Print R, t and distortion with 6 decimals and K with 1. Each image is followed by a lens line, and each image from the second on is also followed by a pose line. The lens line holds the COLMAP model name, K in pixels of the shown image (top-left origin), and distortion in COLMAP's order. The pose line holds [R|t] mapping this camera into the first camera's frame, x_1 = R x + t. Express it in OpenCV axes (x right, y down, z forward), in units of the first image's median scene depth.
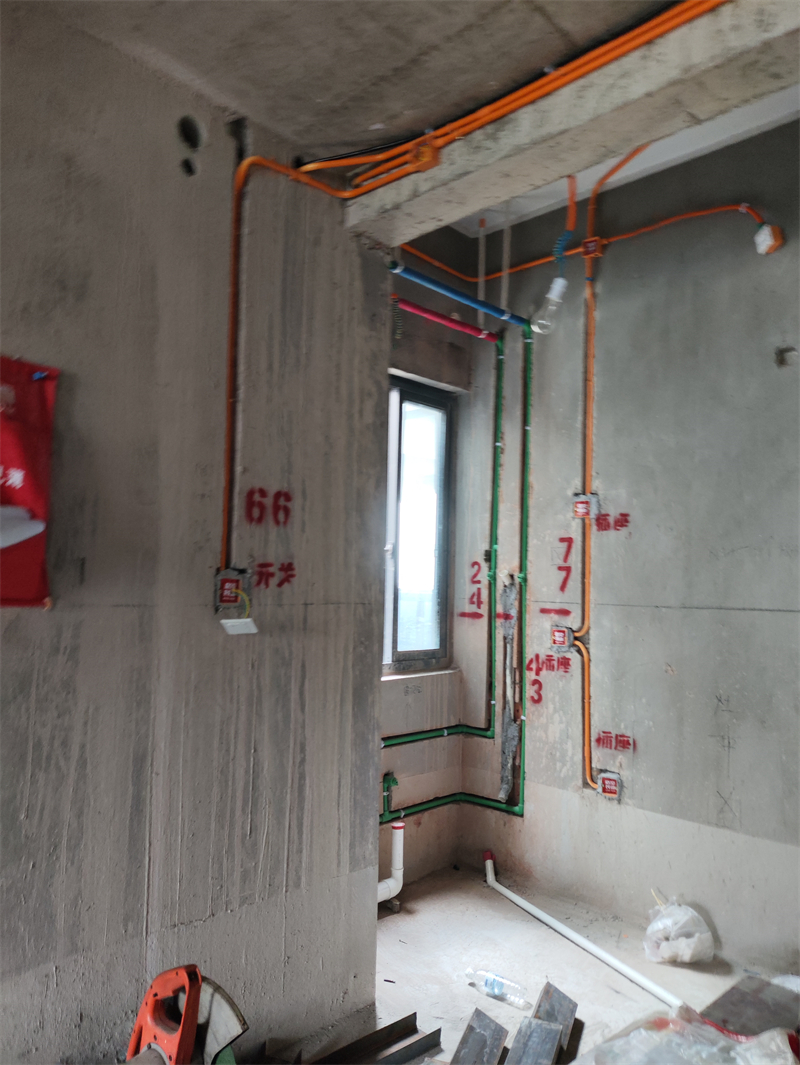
lens RADIAL K [[795.2, 0, 384.8], [0, 795.2, 537.4], [0, 0, 1]] dist [0.093291, -0.138278]
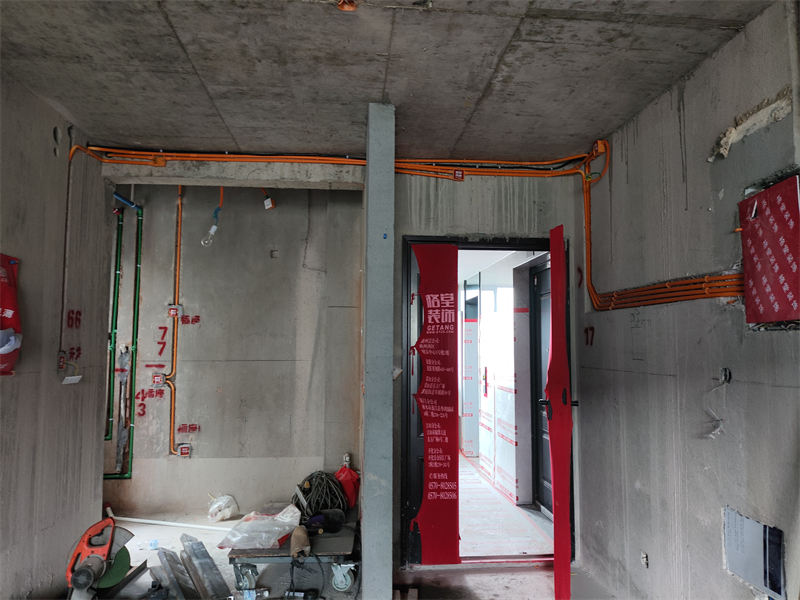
lens RADIAL K [[646.4, 0, 431.3], [0, 646.4, 292.9], [0, 0, 1]] dist [0.082163, -0.168792]
pose [[0.636362, 0.038437, 0.770433, -0.593747], [-0.030665, 0.999229, -0.024523, -0.064886], [-0.770781, -0.008020, 0.637050, -0.507760]]
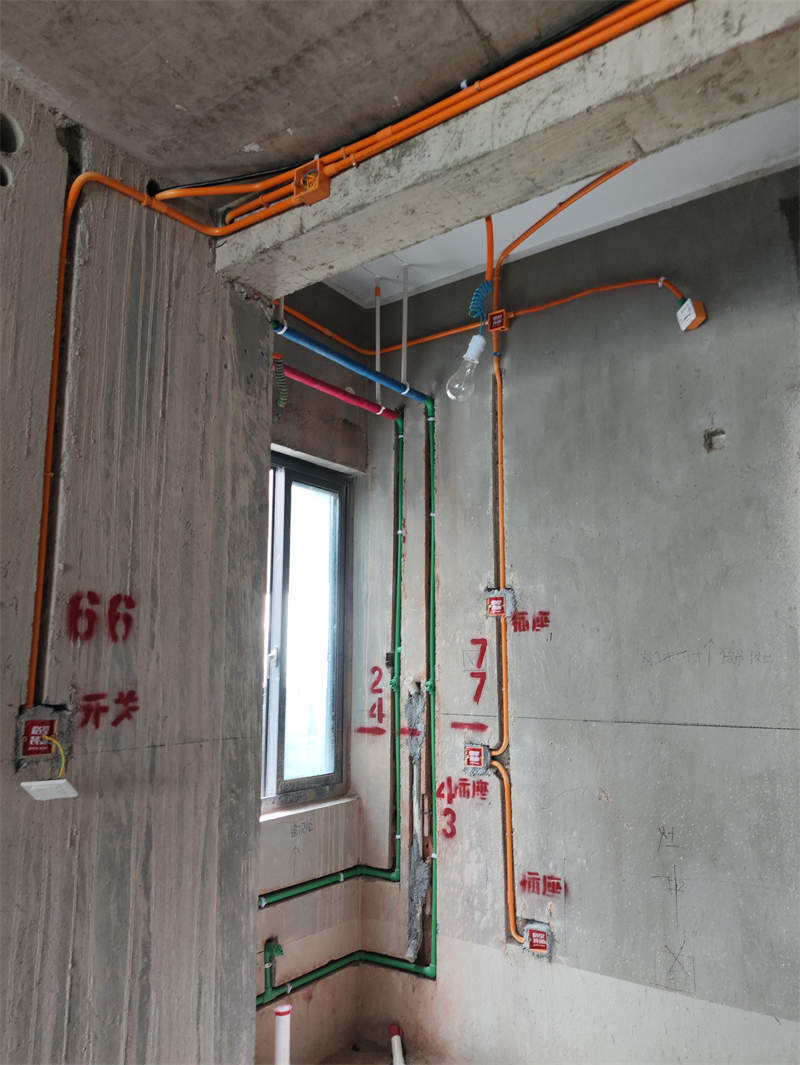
lens RADIAL K [[784.2, 0, 391.1], [0, 784.2, 537.6], [0, 0, 1]] dist [0.065752, -0.106669]
pose [[0.990043, 0.001227, 0.140759, 0.011688], [0.013849, 0.994262, -0.106072, -0.021156], [-0.140081, 0.106965, 0.984345, 0.164406]]
